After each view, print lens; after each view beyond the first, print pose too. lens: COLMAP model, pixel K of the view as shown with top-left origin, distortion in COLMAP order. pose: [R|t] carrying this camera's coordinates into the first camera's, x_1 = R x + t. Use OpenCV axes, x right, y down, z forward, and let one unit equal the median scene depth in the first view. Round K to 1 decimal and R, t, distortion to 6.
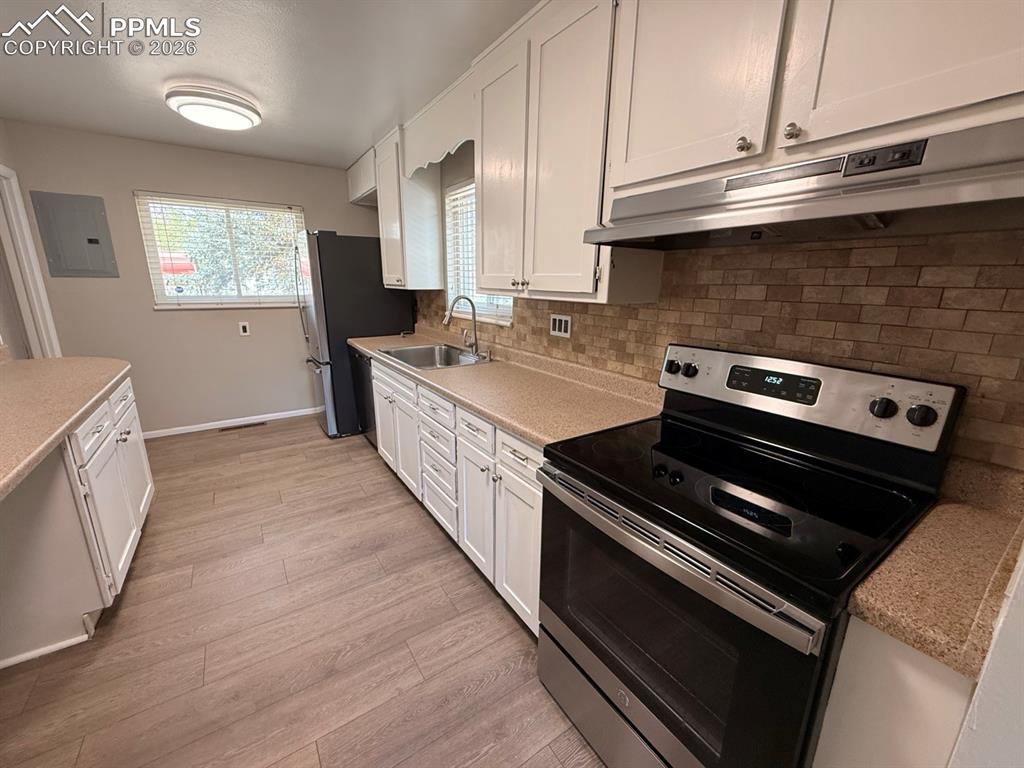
lens RADIAL K [[409.2, 0, 508.4], [0, 409.2, 383.2], [0, 0, 1]] dist [0.000030, 0.000021]
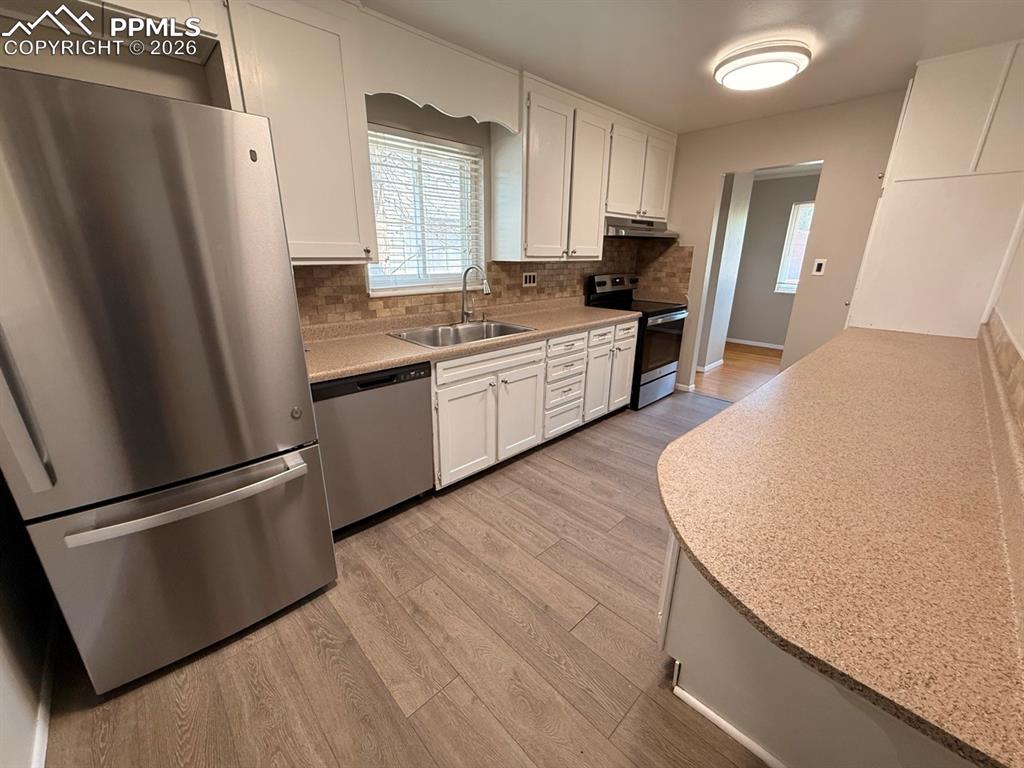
lens RADIAL K [[409.2, 0, 508.4], [0, 409.2, 383.2], [0, 0, 1]] dist [0.000030, 0.000021]
pose [[-0.170749, -0.317003, 0.932928, -1.419243], [0.233242, 0.906918, 0.350854, -0.343566], [-0.957310, 0.277506, -0.080917, 1.297285]]
